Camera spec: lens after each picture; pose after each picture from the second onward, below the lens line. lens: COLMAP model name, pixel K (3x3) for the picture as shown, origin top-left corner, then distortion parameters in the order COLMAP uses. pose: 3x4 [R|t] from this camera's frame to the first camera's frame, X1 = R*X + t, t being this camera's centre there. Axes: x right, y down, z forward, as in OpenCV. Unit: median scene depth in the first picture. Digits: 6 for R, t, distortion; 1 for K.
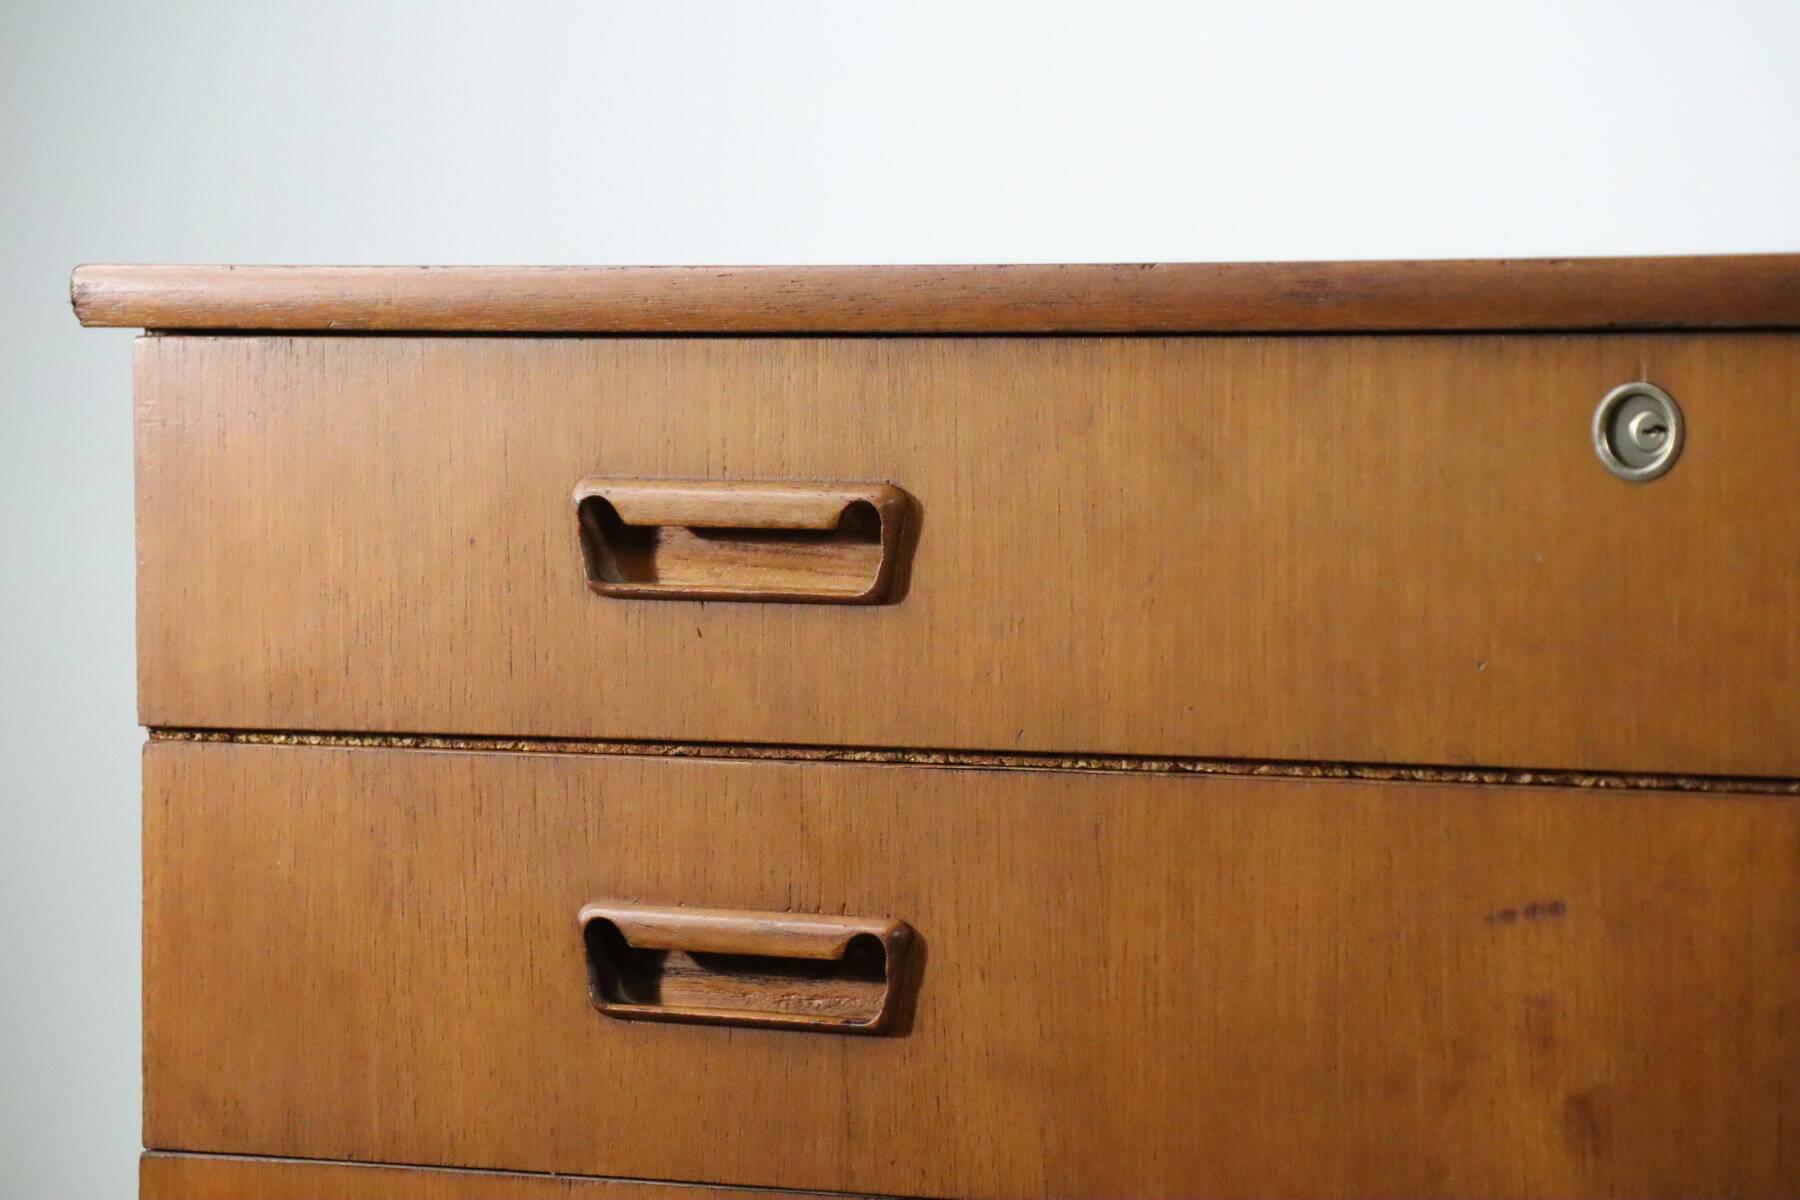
lens RADIAL K [[8066.0, 0, 898.8], [0, 8066.0, 594.5], [0, 0, 1]] dist [1.123056, 0.000000]
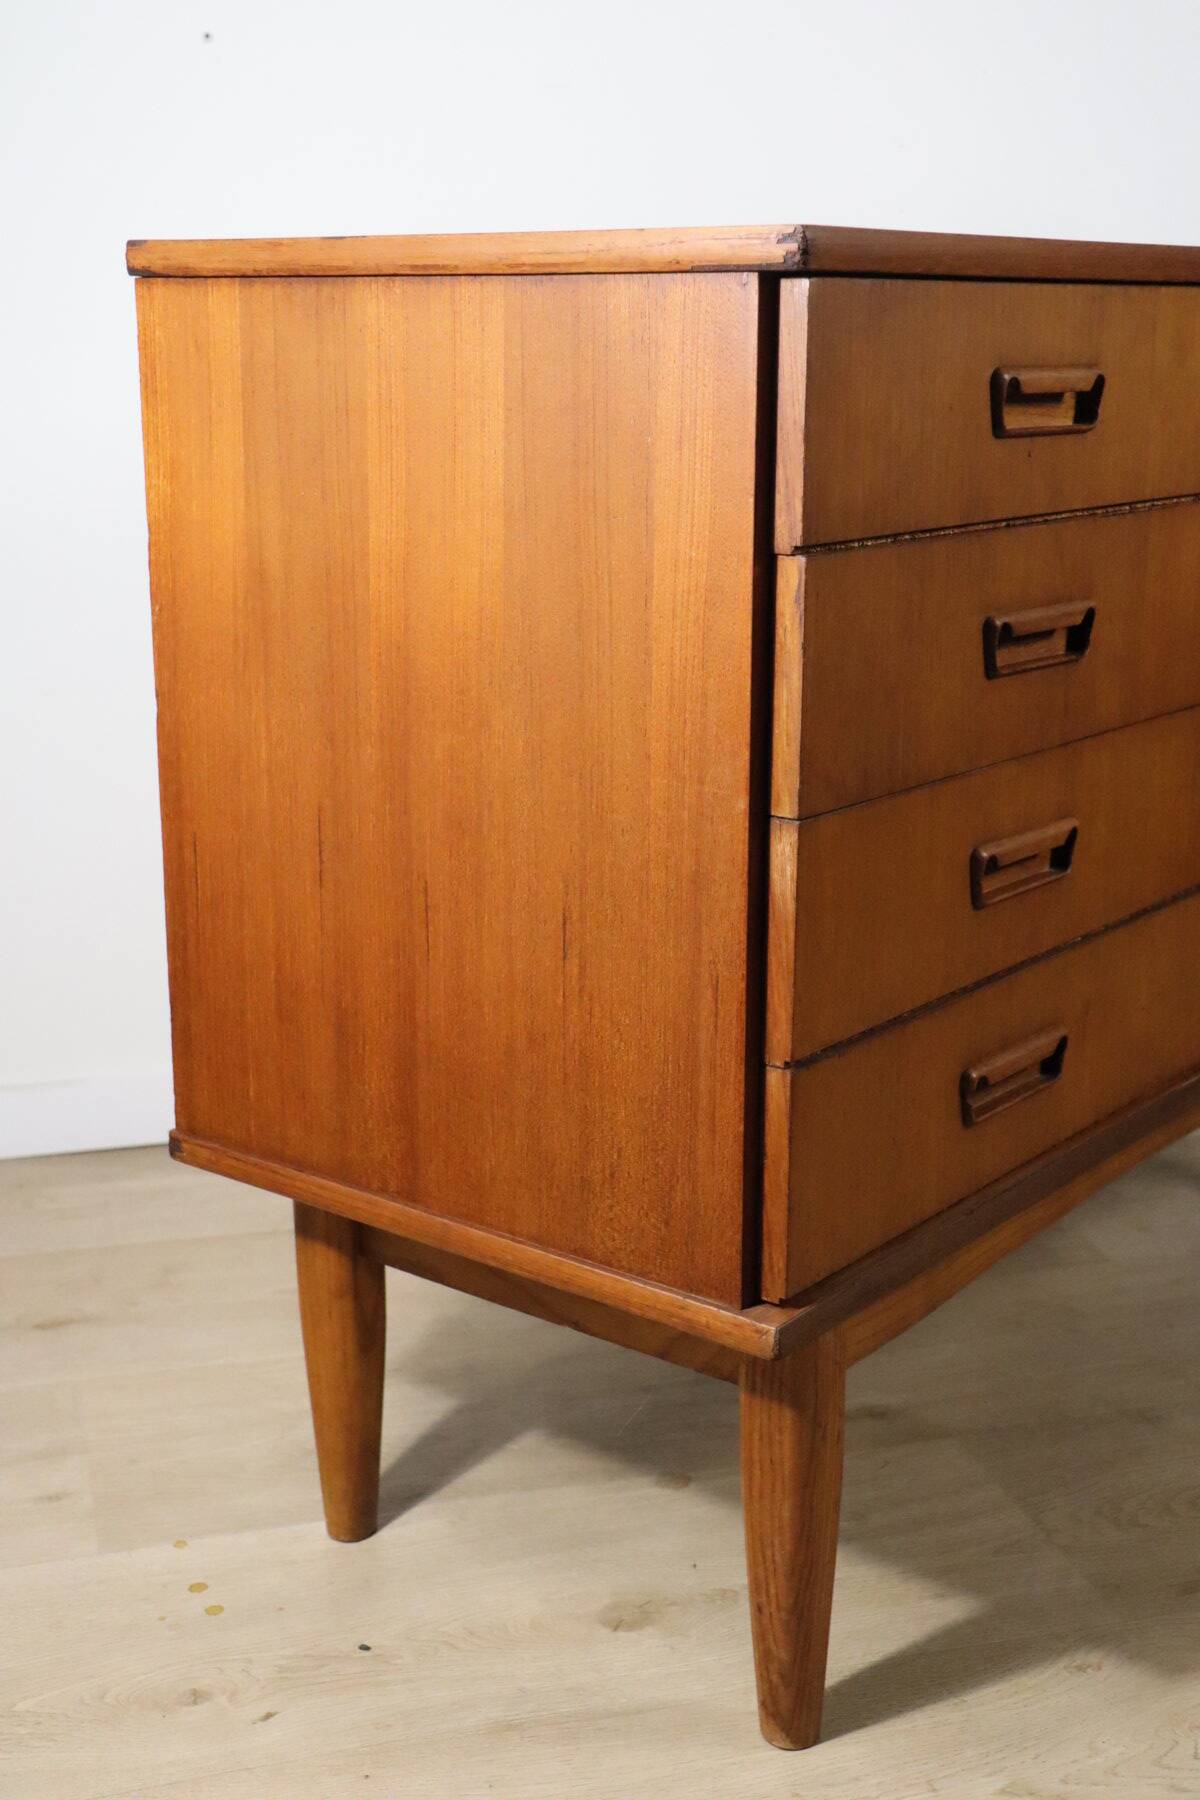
lens RADIAL K [[2377.5, 0, 595.4], [0, 2377.5, 942.9], [0, 0, 1]] dist [0.080041, 0.000000]
pose [[0.042731, -0.243927, 0.968852, -0.577842], [0.030468, 0.969604, 0.242773, -0.022362], [-0.998622, 0.019145, 0.048864, 1.090270]]
